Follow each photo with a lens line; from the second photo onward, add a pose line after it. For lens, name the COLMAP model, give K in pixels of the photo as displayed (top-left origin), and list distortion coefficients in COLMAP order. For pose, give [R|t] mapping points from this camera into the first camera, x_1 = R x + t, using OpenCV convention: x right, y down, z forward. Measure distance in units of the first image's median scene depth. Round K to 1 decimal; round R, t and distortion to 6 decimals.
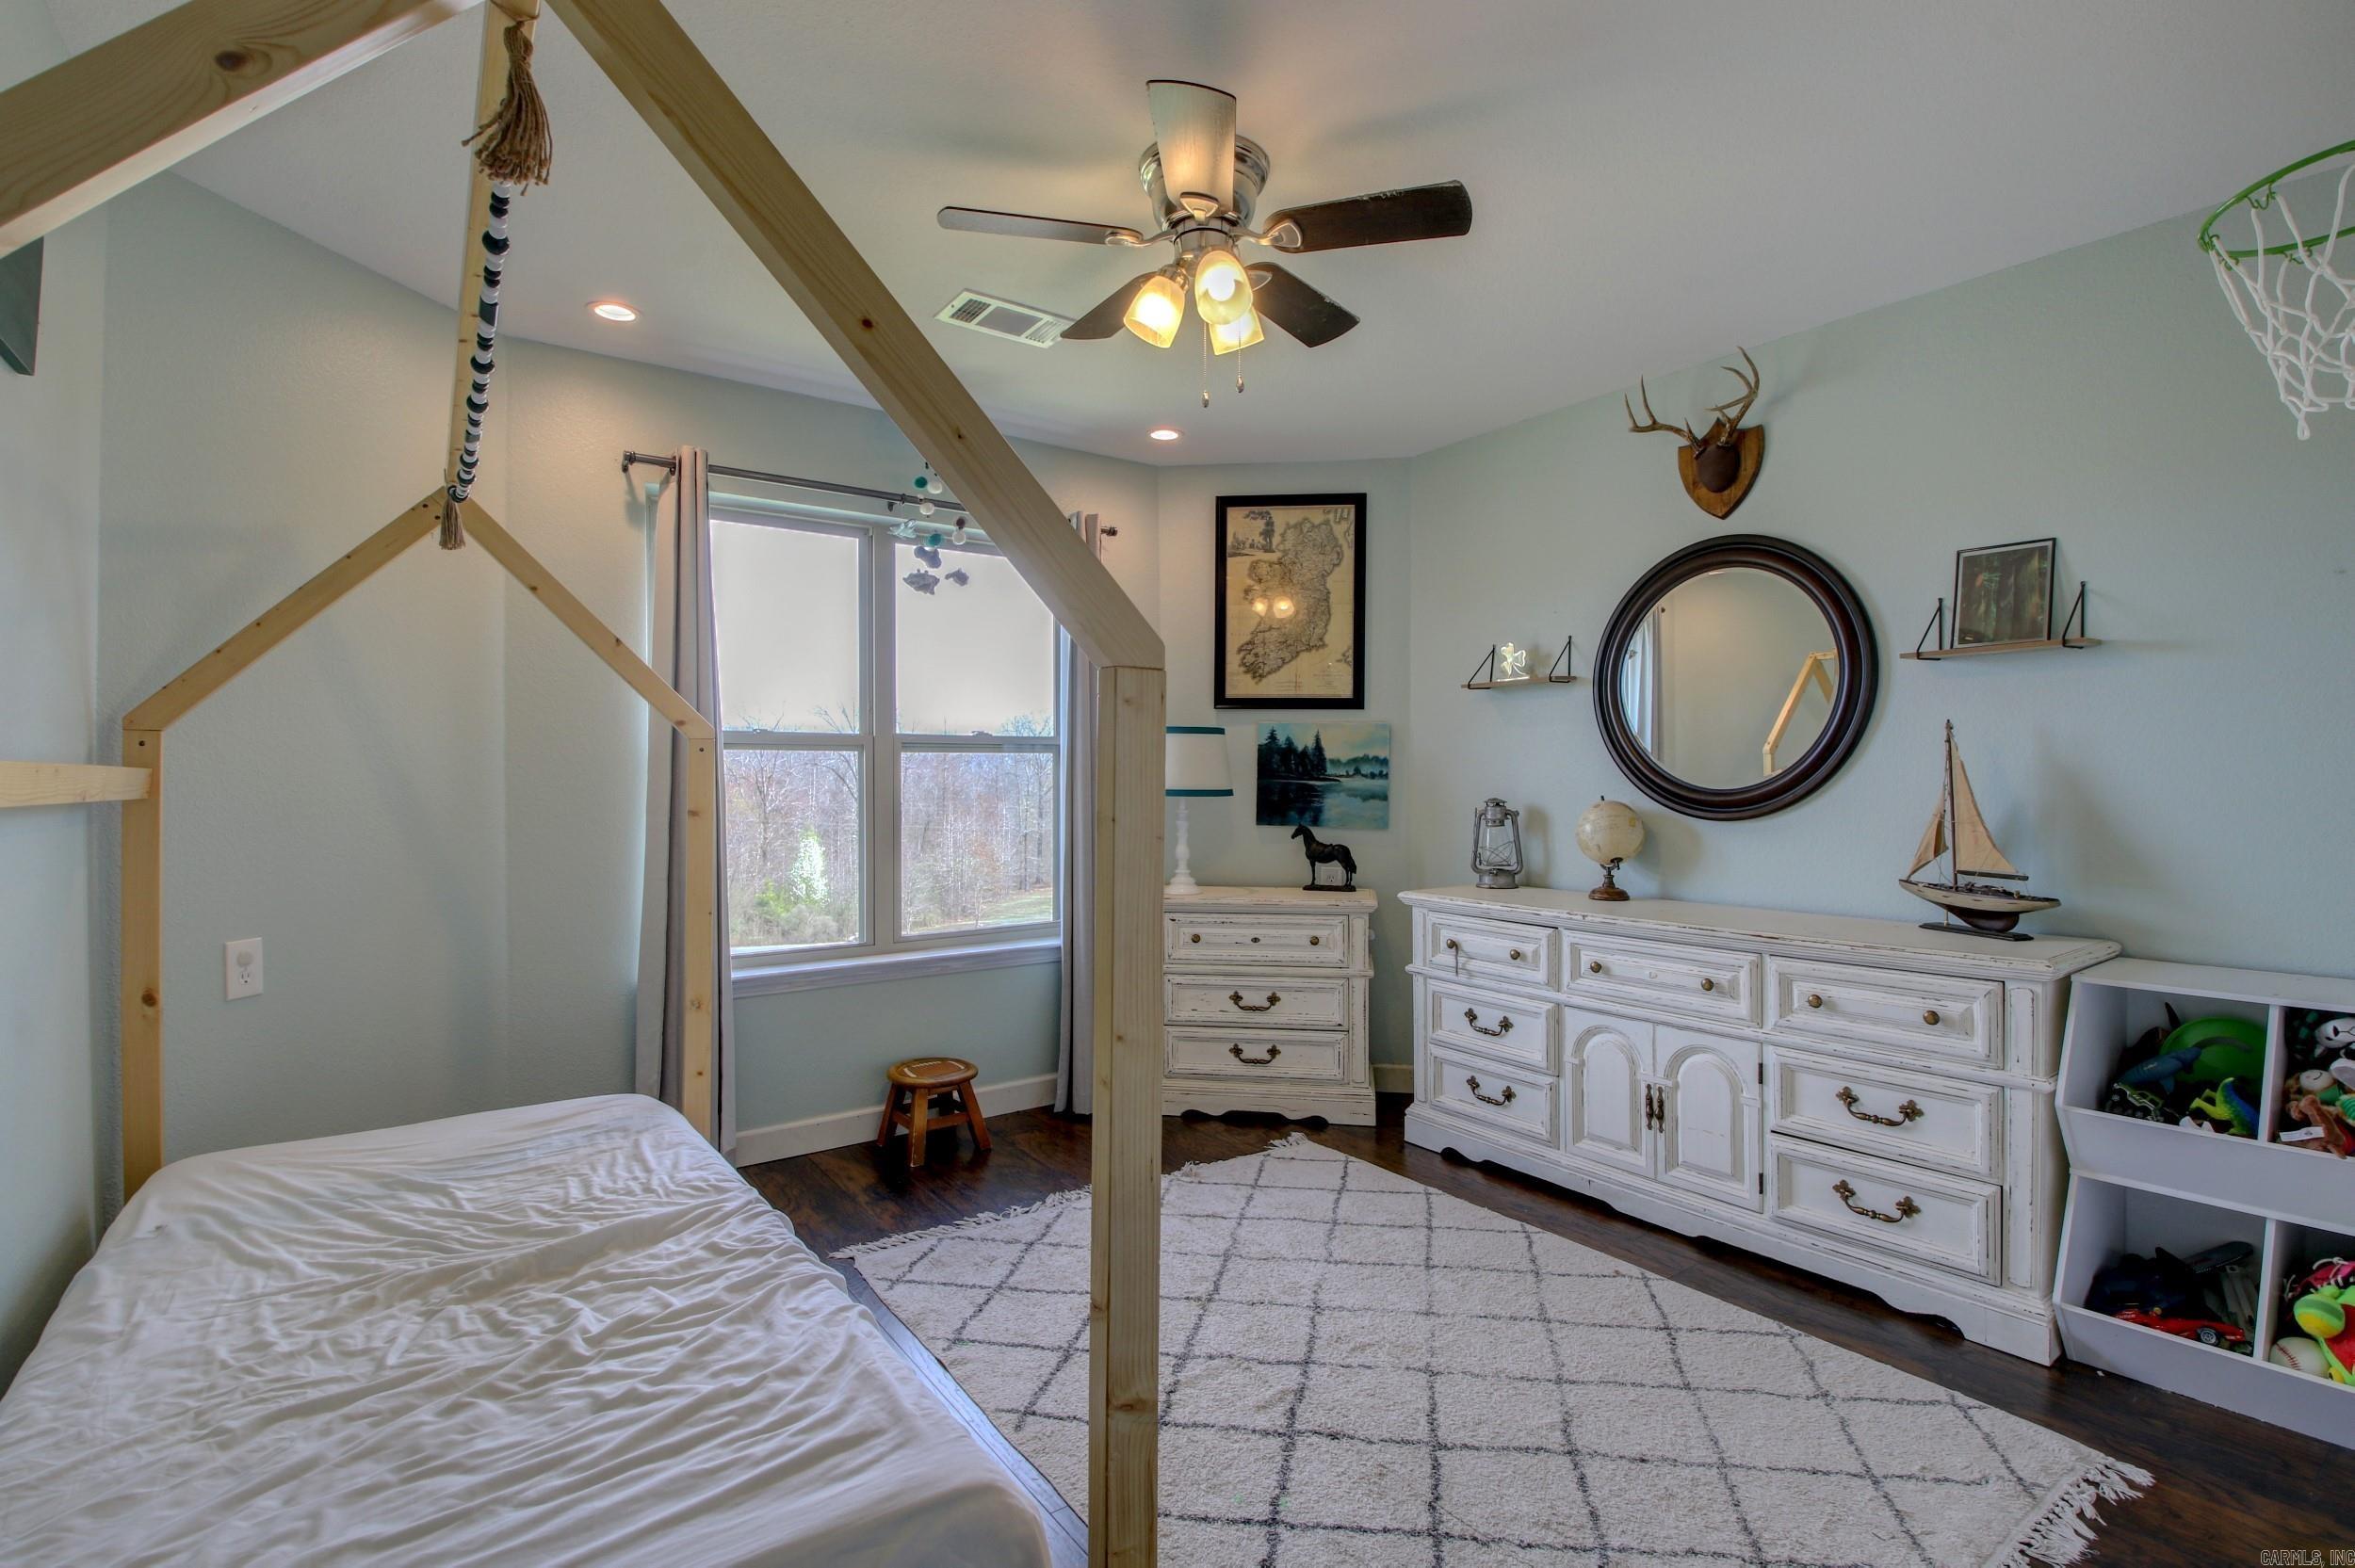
lens RADIAL K [[1105.5, 0, 1177.0], [0, 1105.5, 768.6], [0, 0, 1]] dist [0.010903, -0.026848]
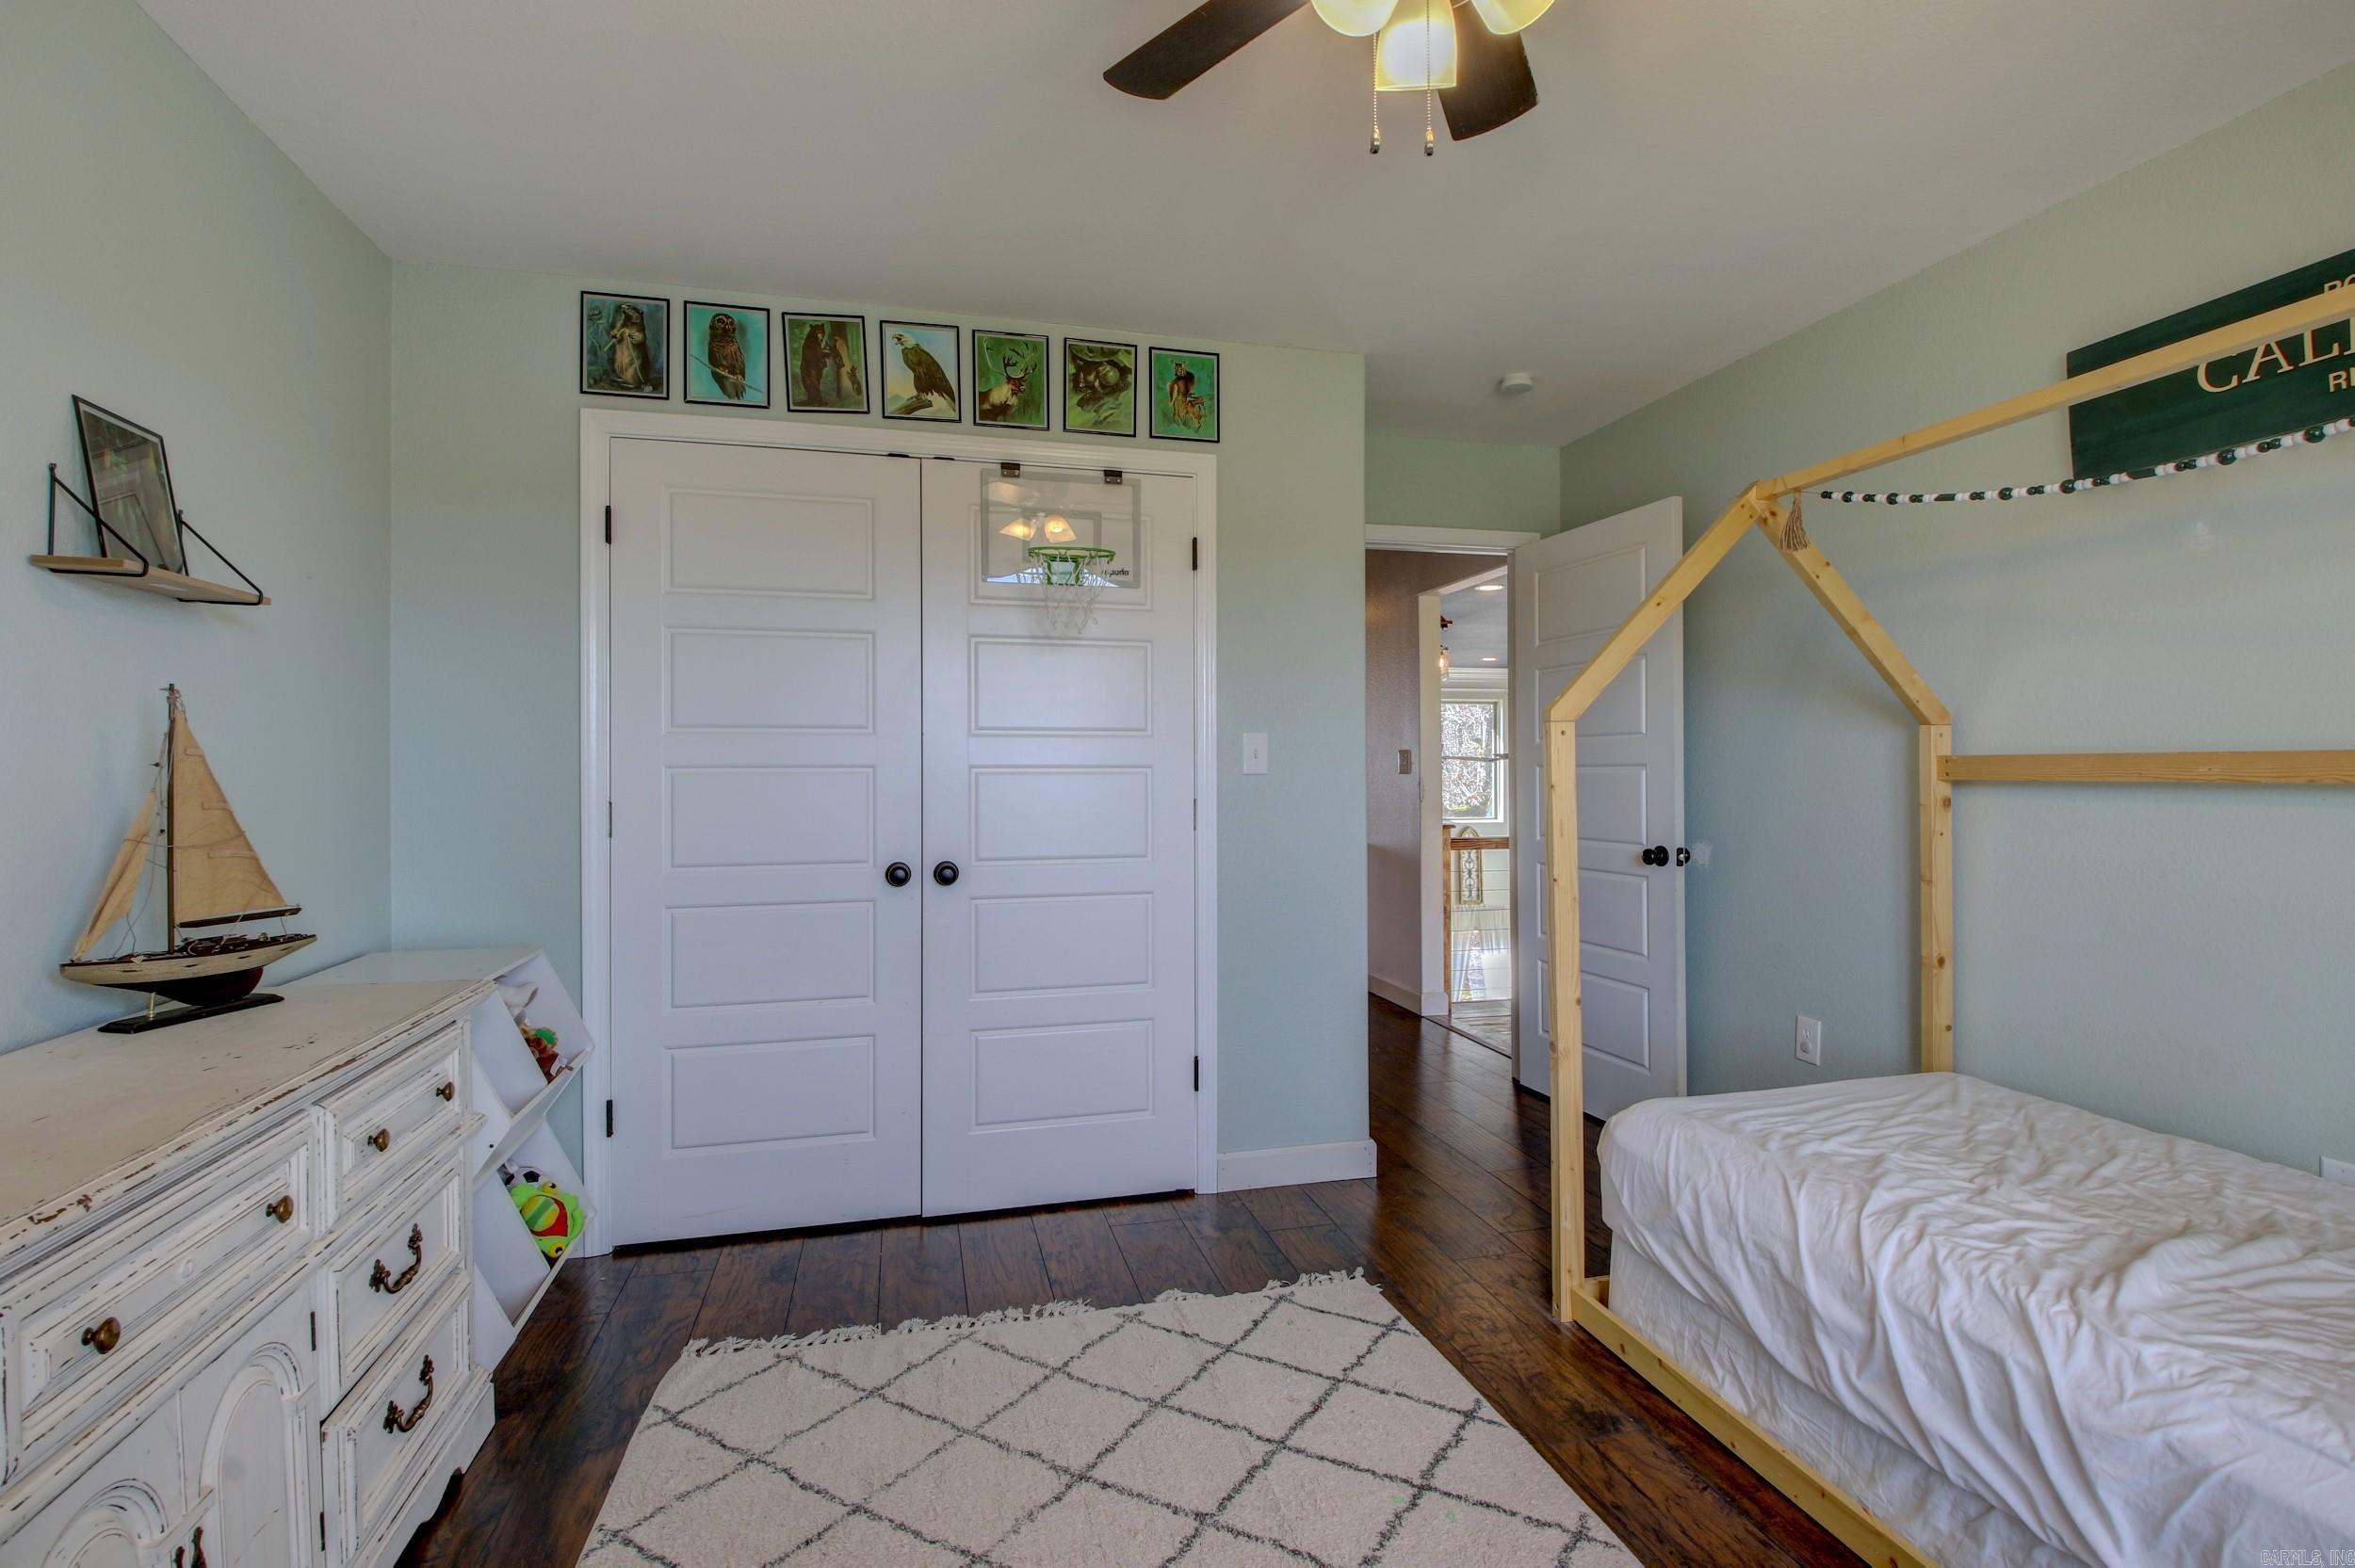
lens RADIAL K [[1105.5, 0, 1177.0], [0, 1105.5, 768.6], [0, 0, 1]] dist [0.010903, -0.026848]
pose [[-0.929216, 0.004756, 0.369505, -0.060949], [-0.000634, 0.999895, -0.014464, 0.013104], [-0.369535, -0.013674, -0.929116, 1.453238]]
